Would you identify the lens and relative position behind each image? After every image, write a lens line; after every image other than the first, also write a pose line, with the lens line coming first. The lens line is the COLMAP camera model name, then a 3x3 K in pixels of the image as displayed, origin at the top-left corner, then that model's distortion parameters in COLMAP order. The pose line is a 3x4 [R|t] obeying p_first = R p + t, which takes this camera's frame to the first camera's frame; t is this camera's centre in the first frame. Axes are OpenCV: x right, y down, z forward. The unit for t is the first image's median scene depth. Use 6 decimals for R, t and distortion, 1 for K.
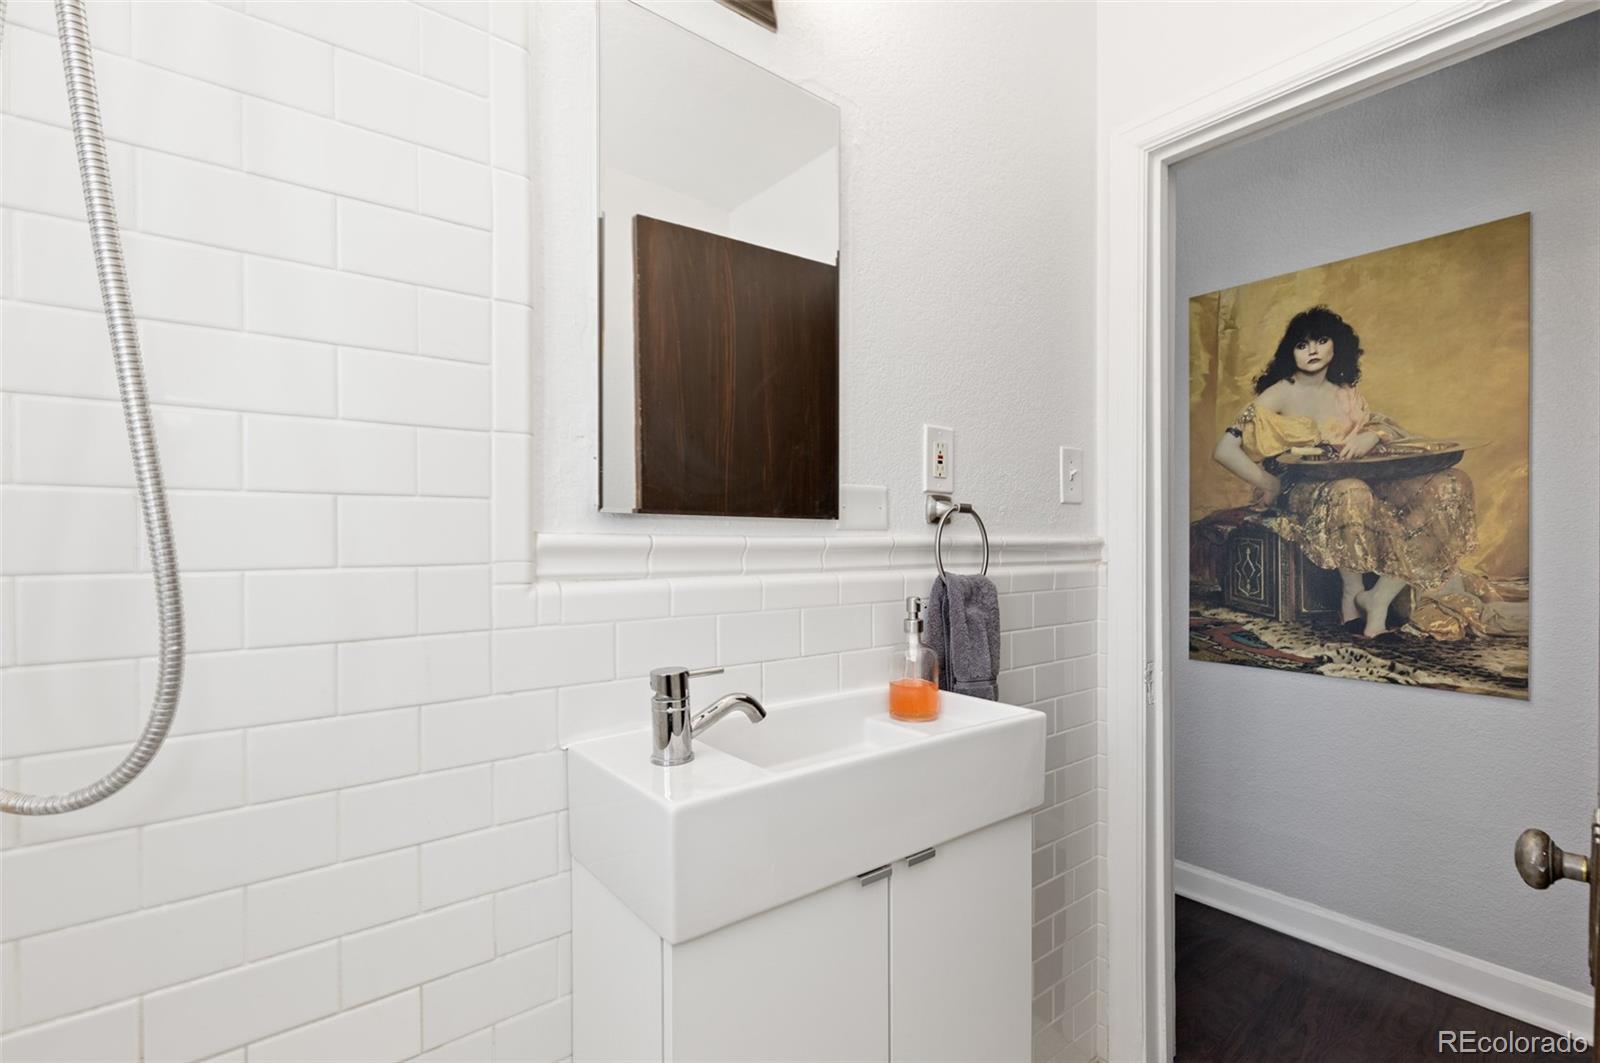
lens RADIAL K [[748.8, 0, 794.4], [0, 748.8, 528.5], [0, 0, 1]] dist [0.009971, -0.001054]
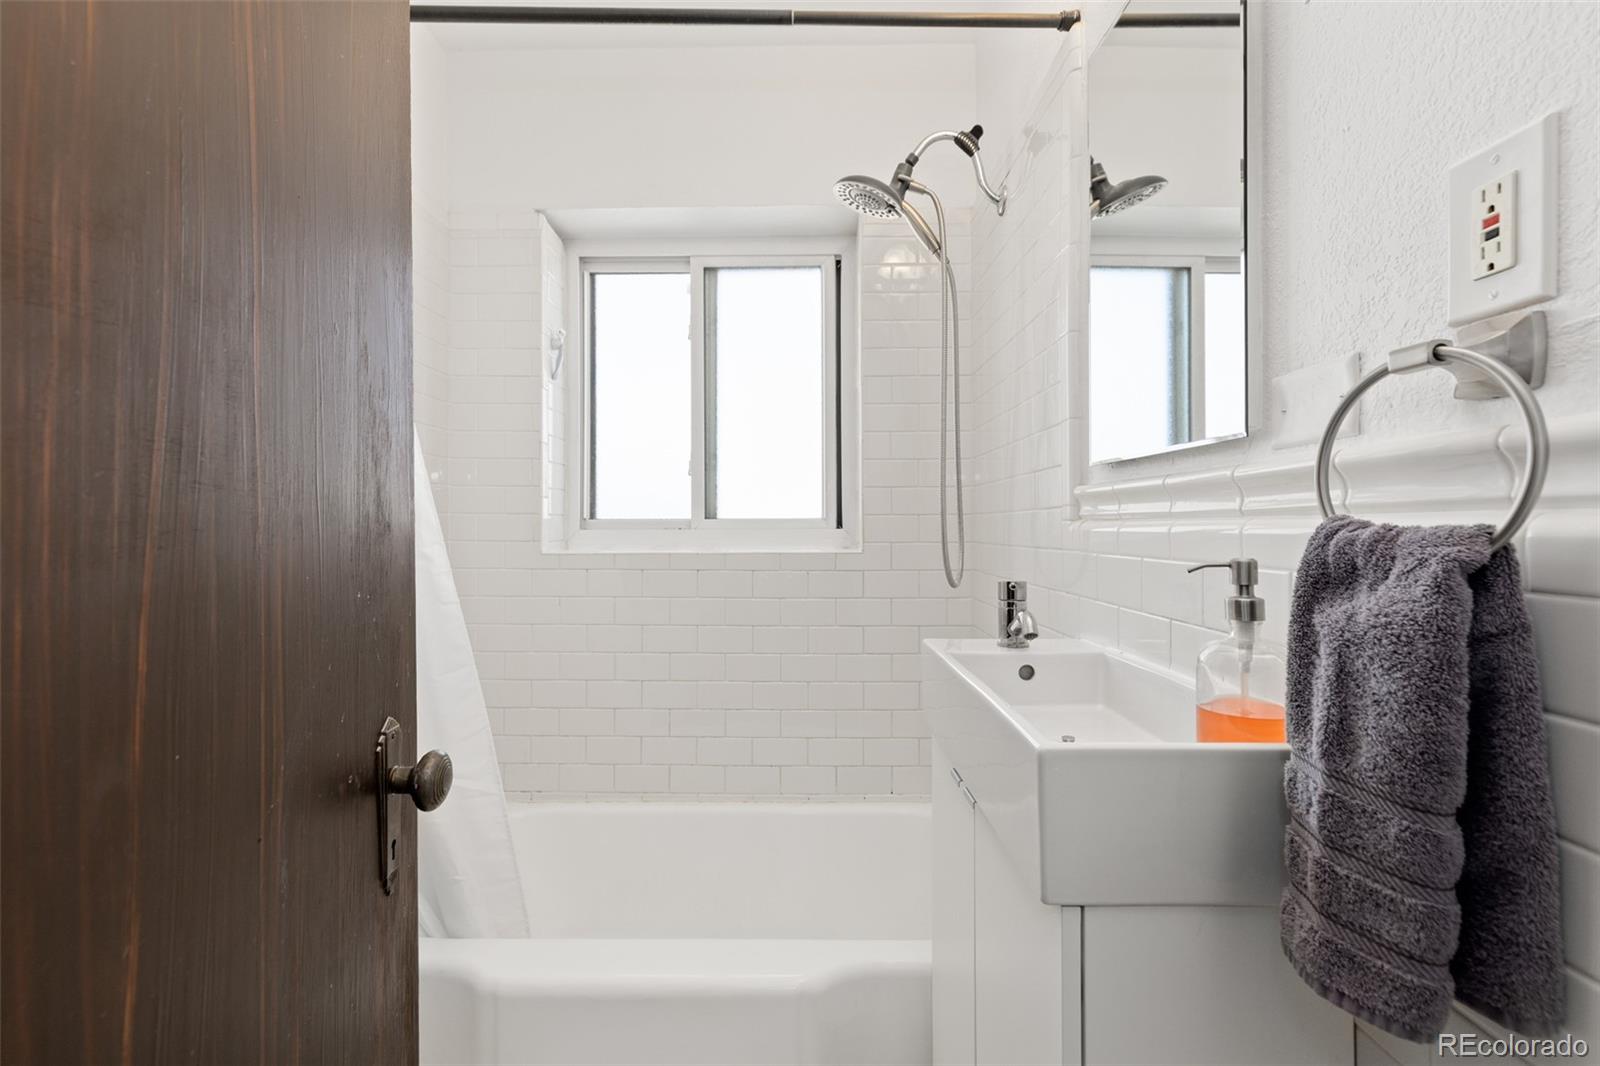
lens RADIAL K [[728.3, 0, 795.4], [0, 728.3, 532.3], [0, 0, 1]] dist [0.008881, -0.000794]
pose [[-0.632545, 0.003271, -0.774517, 1.084553], [0.005909, 0.999982, -0.000603, 0.093127], [0.774501, -0.004958, -0.632553, 1.474443]]
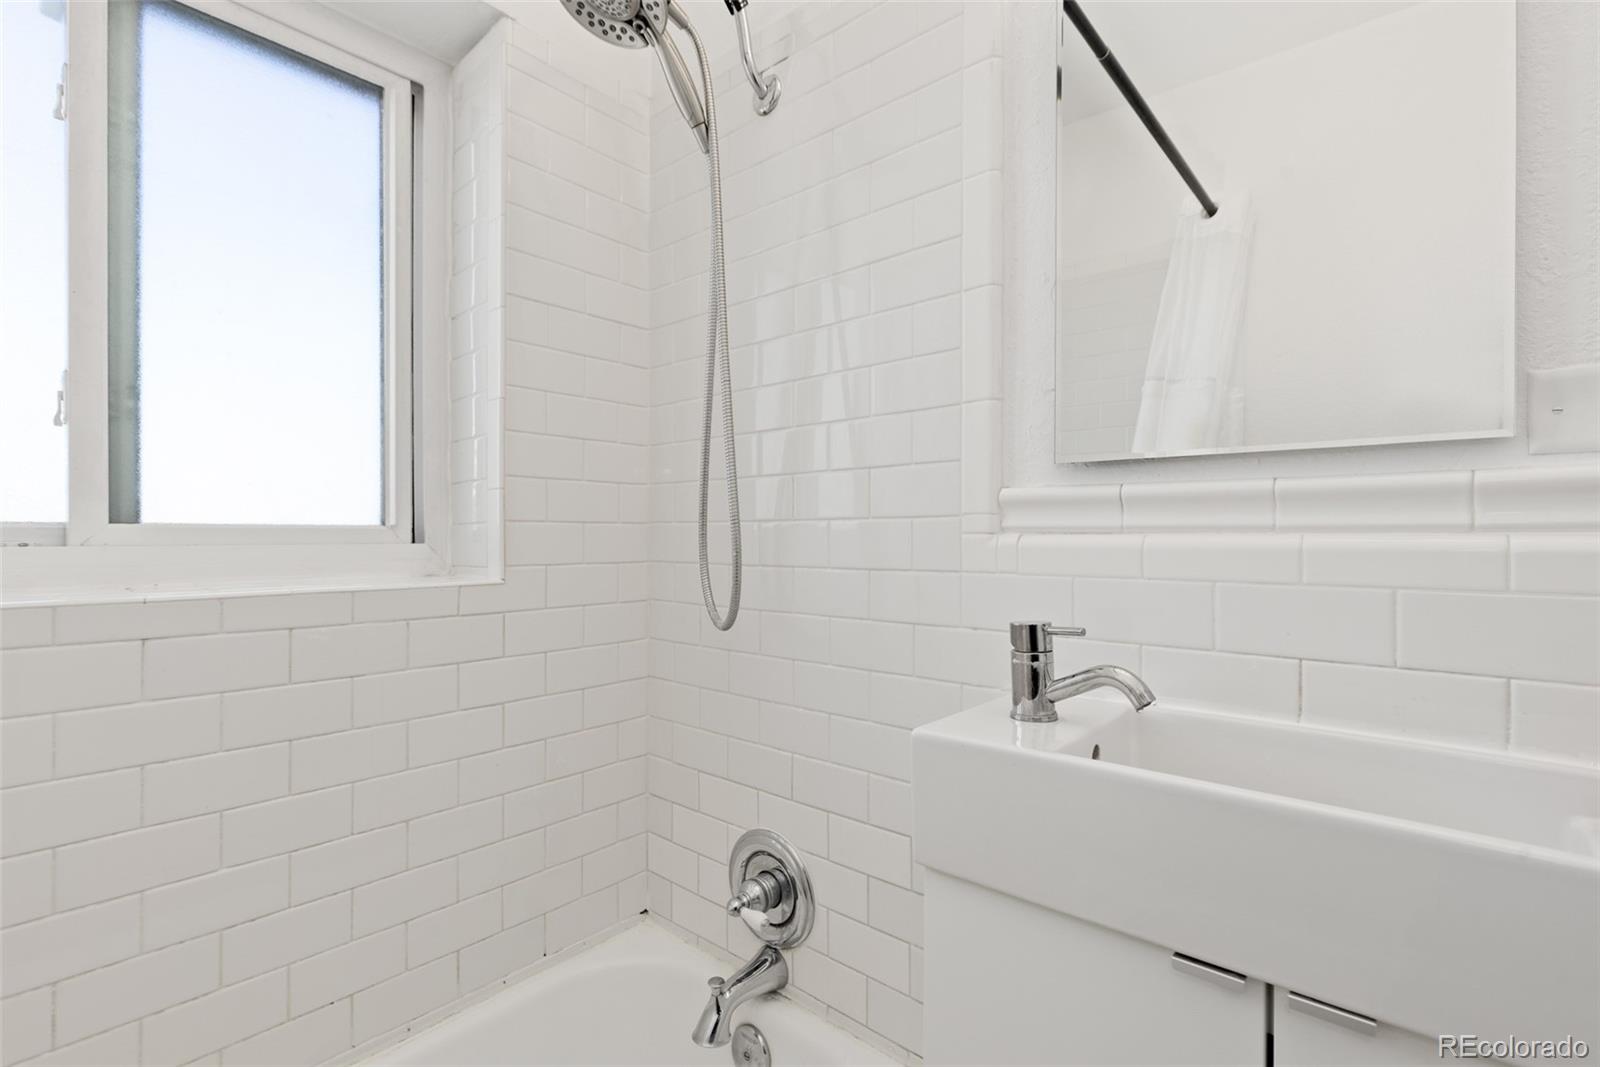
lens RADIAL K [[728.3, 0, 795.4], [0, 728.3, 532.8], [0, 0, 1]] dist [0.008881, -0.000794]
pose [[0.172190, -0.012189, -0.984988, 0.654489], [0.008208, 0.999906, -0.010939, 0.080663], [0.985030, -0.006202, 0.172274, 0.520228]]
